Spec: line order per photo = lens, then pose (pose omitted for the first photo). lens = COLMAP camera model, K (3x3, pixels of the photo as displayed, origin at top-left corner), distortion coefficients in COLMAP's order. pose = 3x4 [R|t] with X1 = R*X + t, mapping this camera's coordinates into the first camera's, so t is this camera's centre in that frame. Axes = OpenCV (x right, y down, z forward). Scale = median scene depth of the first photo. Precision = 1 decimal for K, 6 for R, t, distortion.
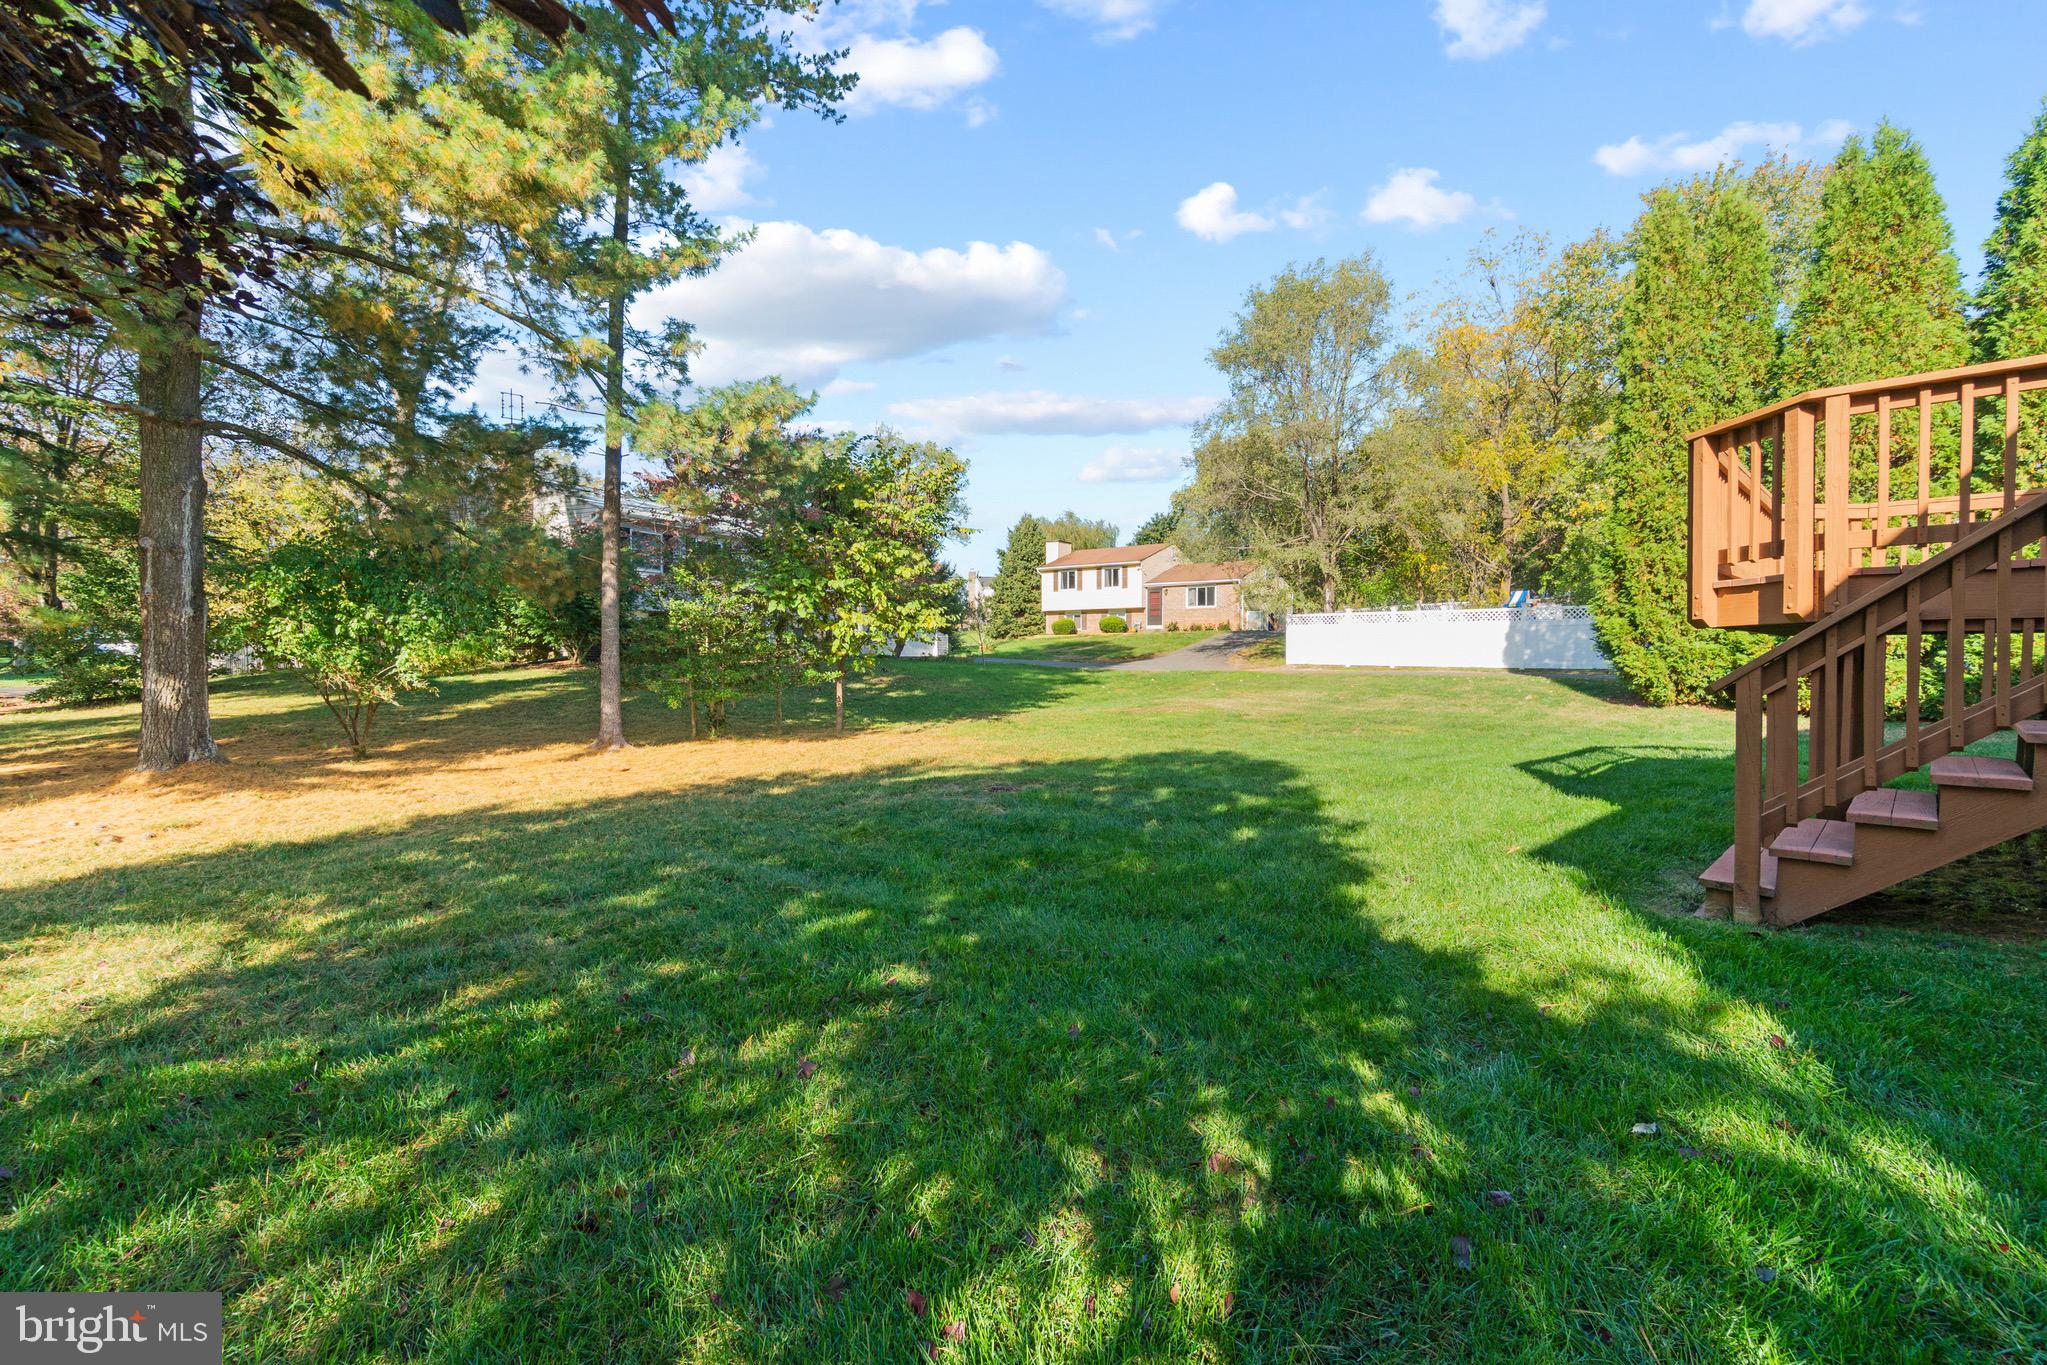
lens RADIAL K [[914.8, 0, 1026.0], [0, 914.8, 683.2], [0, 0, 1]] dist [-0.001704, 0.000099]
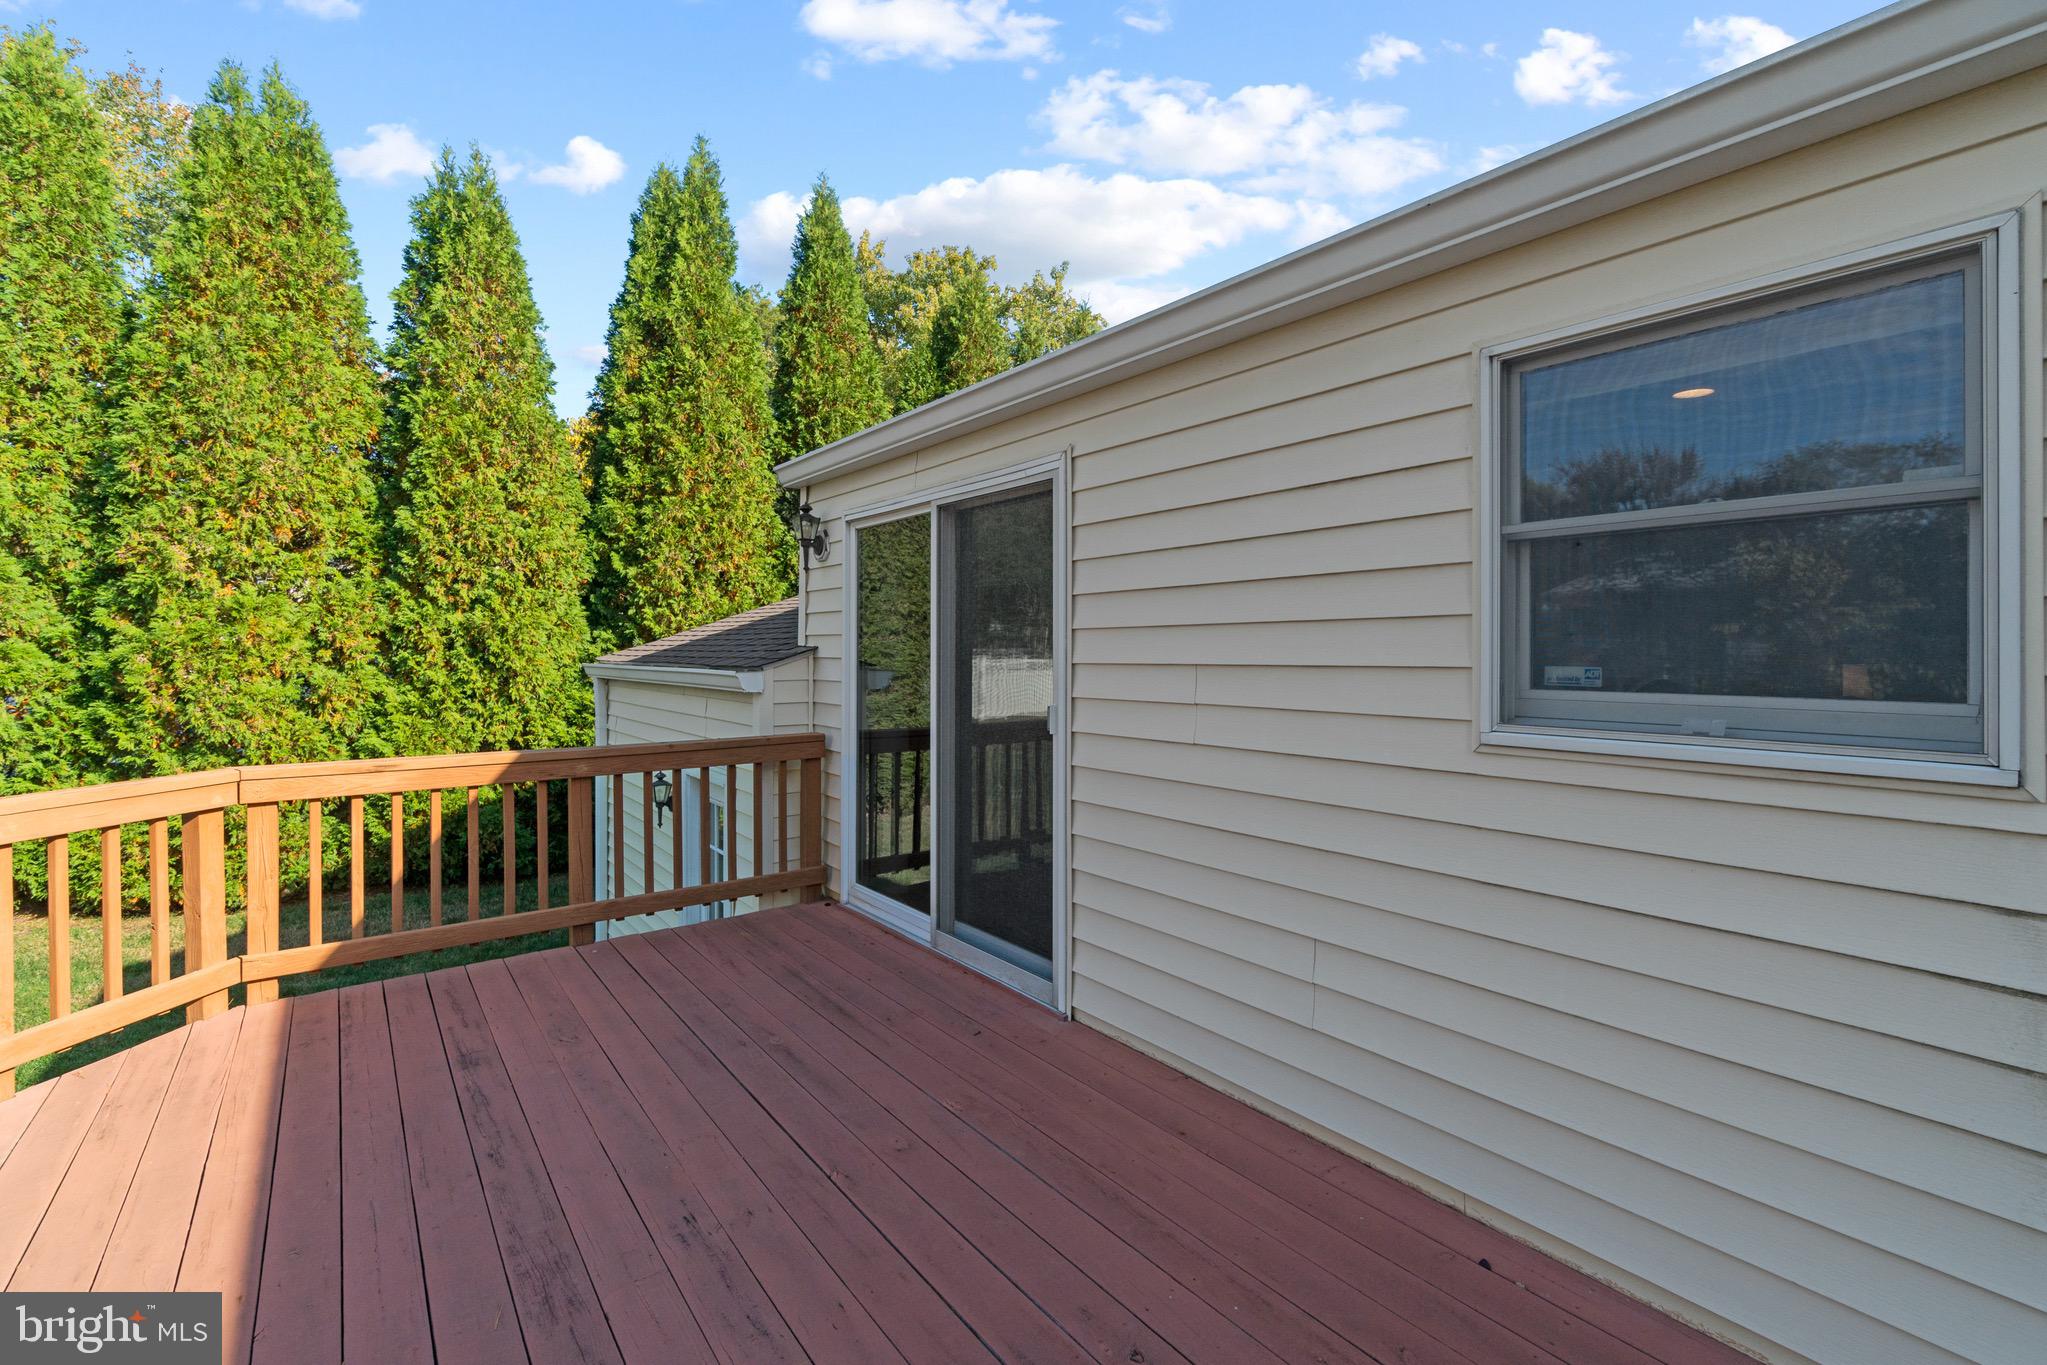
lens RADIAL K [[914.8, 0, 1027.5], [0, 914.8, 677.8], [0, 0, 1]] dist [-0.001704, 0.000099]
pose [[0.151031, -0.017002, 0.988383, 0.306780], [0.013051, 0.999799, 0.015204, -0.134973], [-0.988443, 0.010603, 0.151223, 0.305753]]
